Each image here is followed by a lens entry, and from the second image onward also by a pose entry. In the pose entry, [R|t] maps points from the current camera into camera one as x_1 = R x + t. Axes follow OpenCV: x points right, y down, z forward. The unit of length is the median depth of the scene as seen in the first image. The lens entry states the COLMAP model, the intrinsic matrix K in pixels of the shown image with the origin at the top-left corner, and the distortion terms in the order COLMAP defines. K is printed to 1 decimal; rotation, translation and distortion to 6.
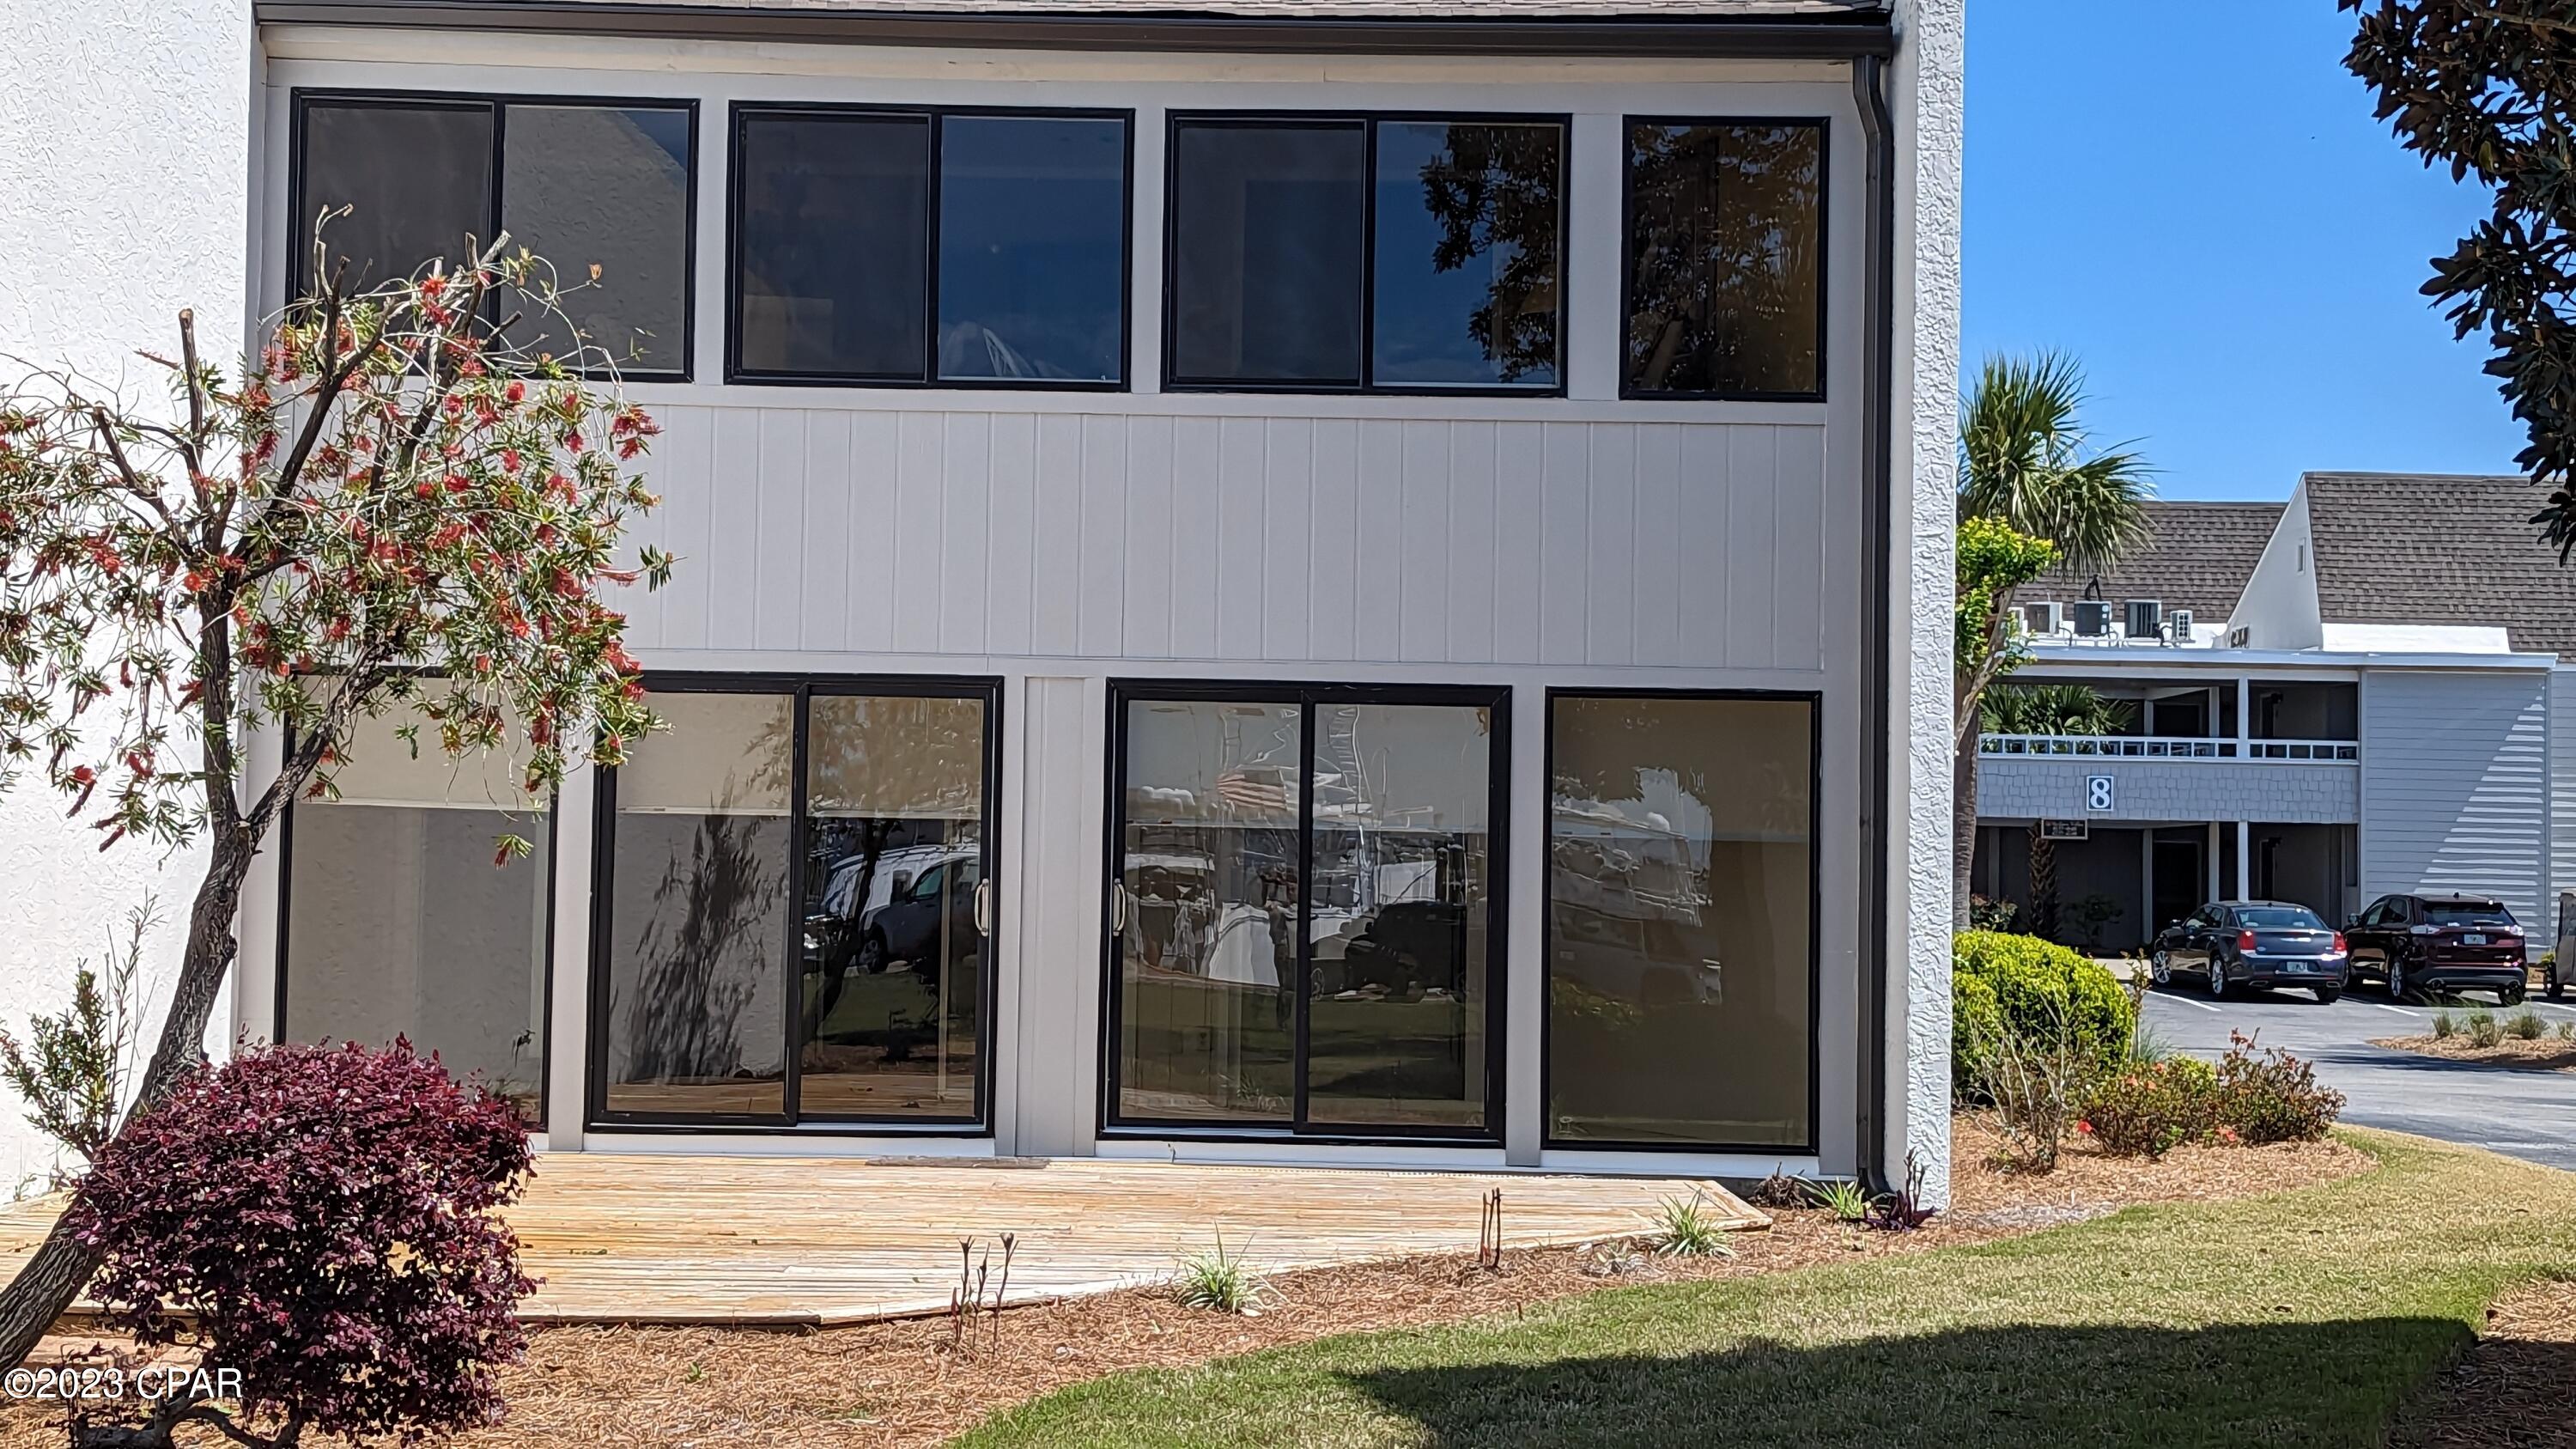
lens RADIAL K [[3523.1, 0, 1288.0], [0, 3523.1, 724.5], [0, 0, 1]] dist [0.018271, -0.011042]
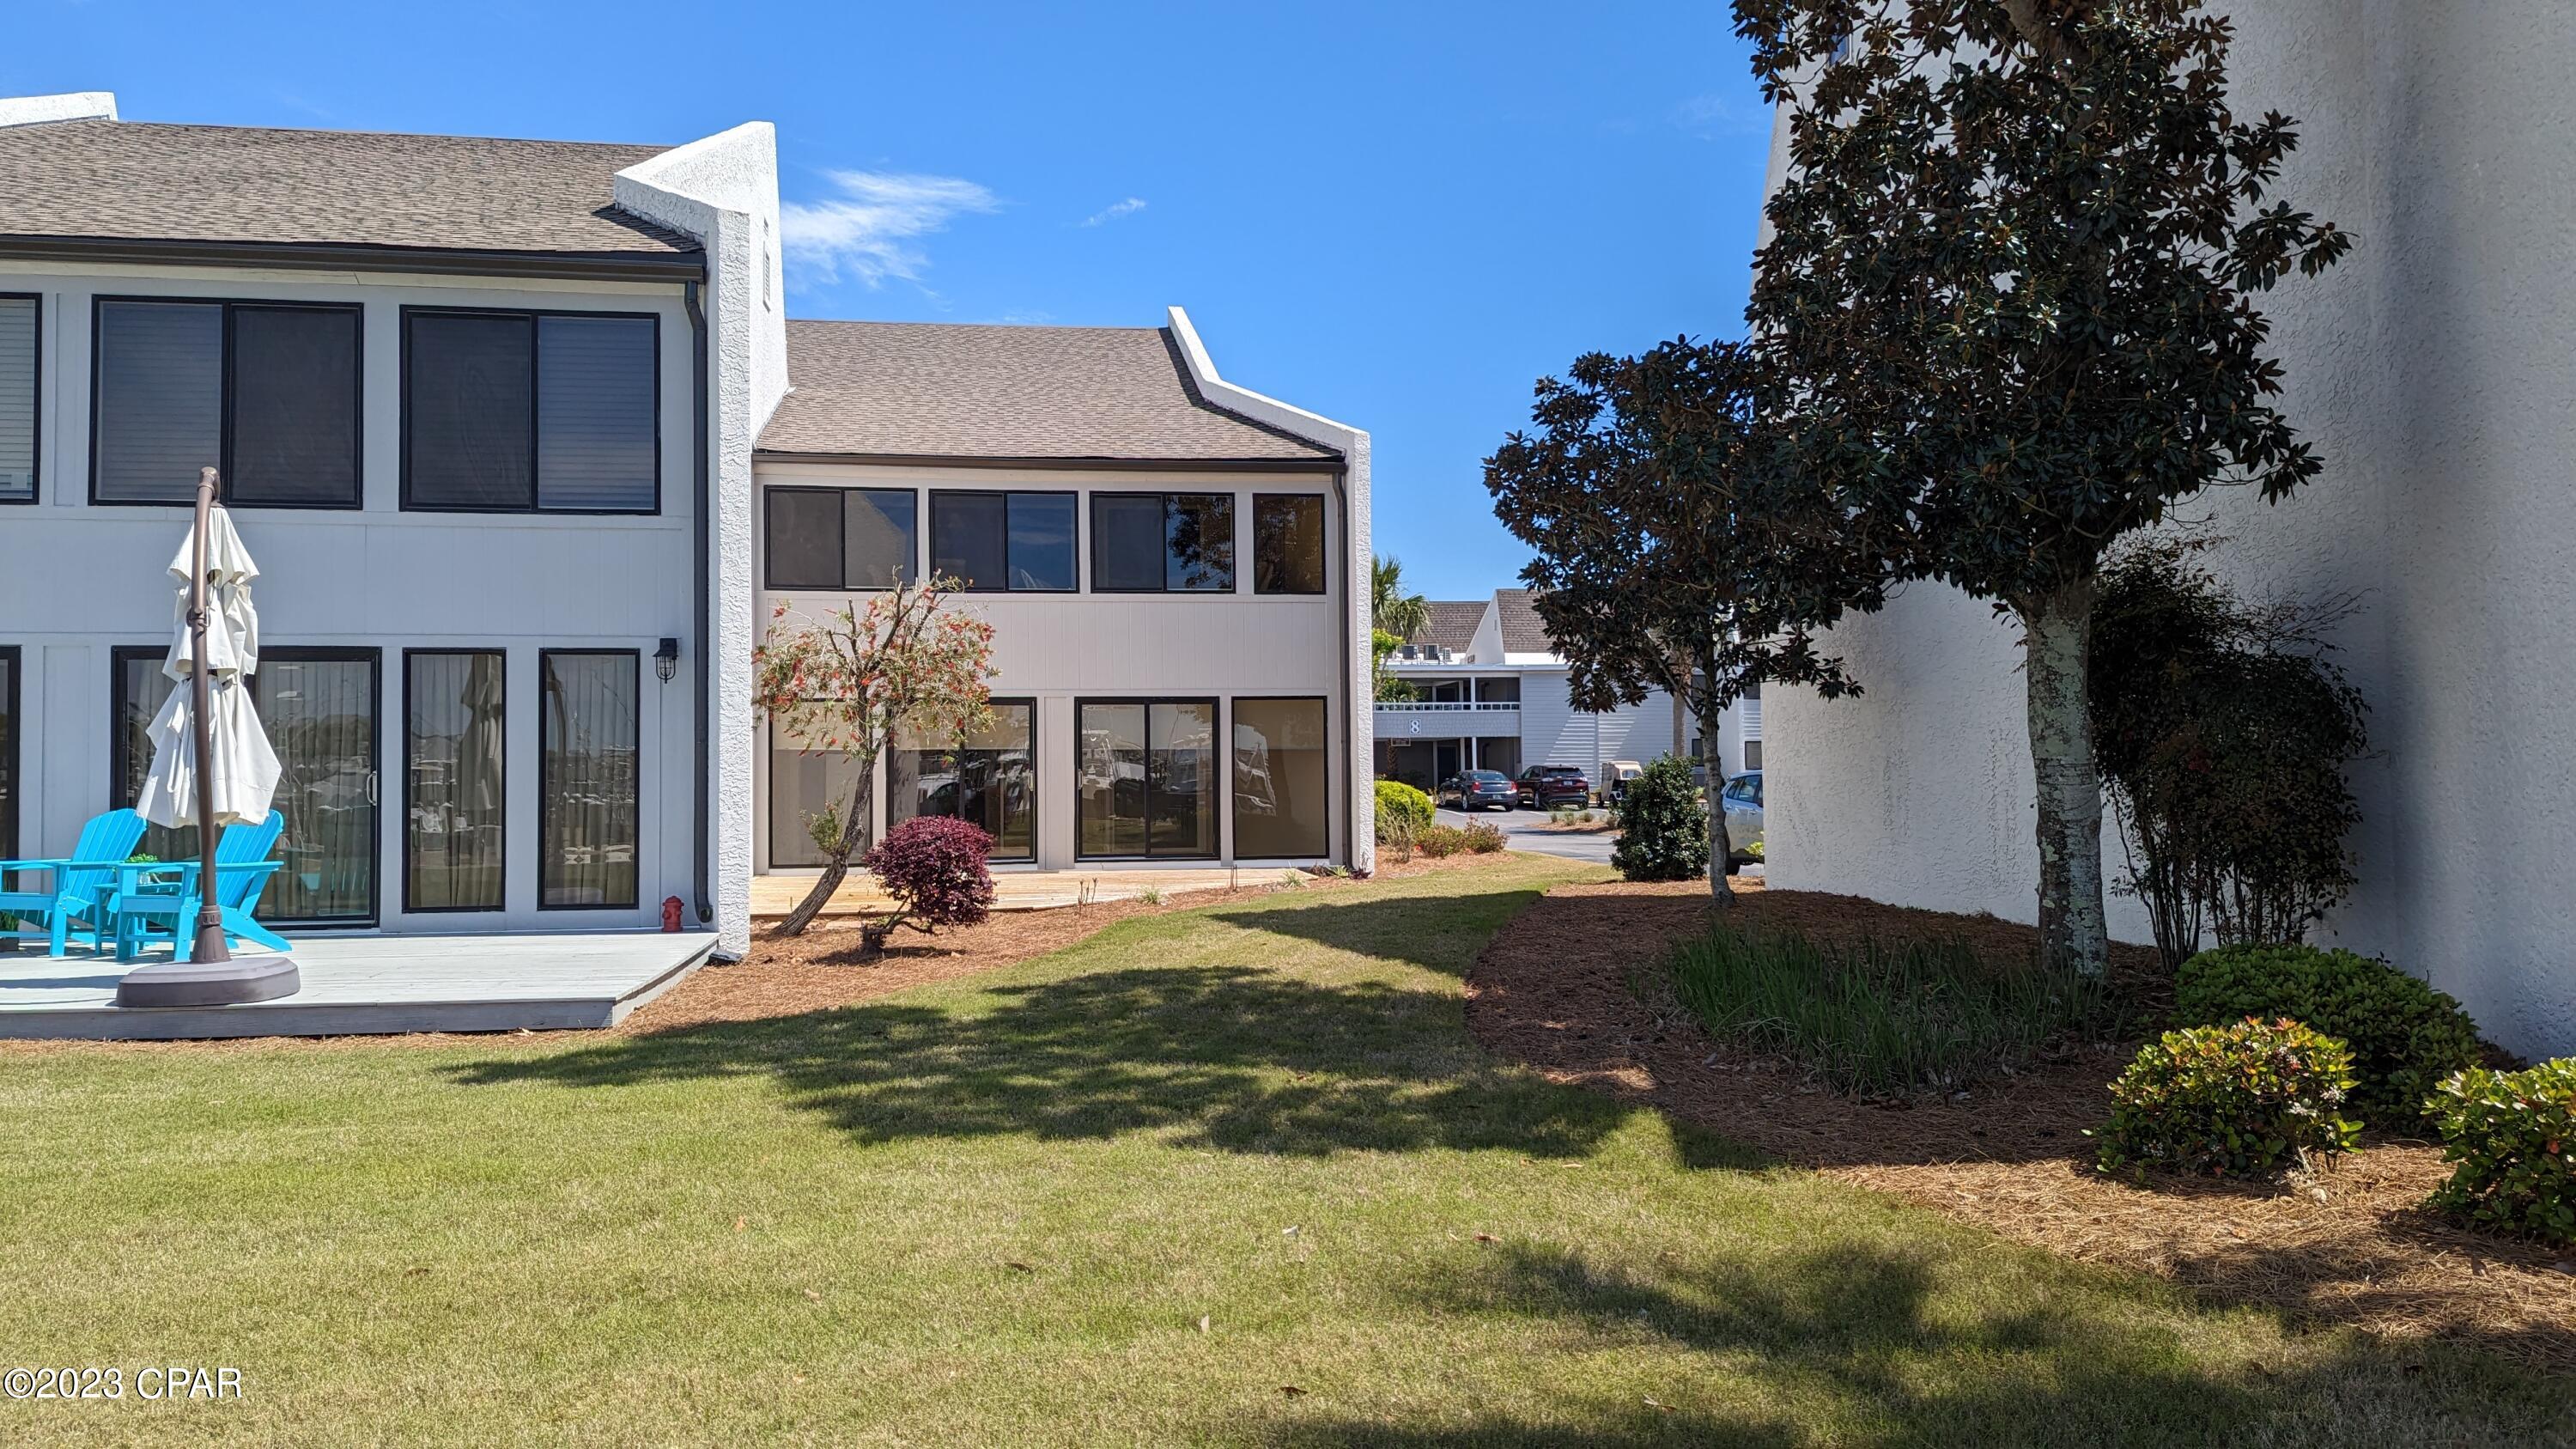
lens RADIAL K [[1874.8, 0, 1288.0], [0, 1874.8, 724.5], [0, 0, 1]] dist [0.000122, -0.000099]
pose [[0.986354, -0.024442, 0.162816, -0.123835], [0.021700, 0.999592, 0.018595, -0.014844], [-0.163204, -0.014809, 0.986481, -0.478965]]
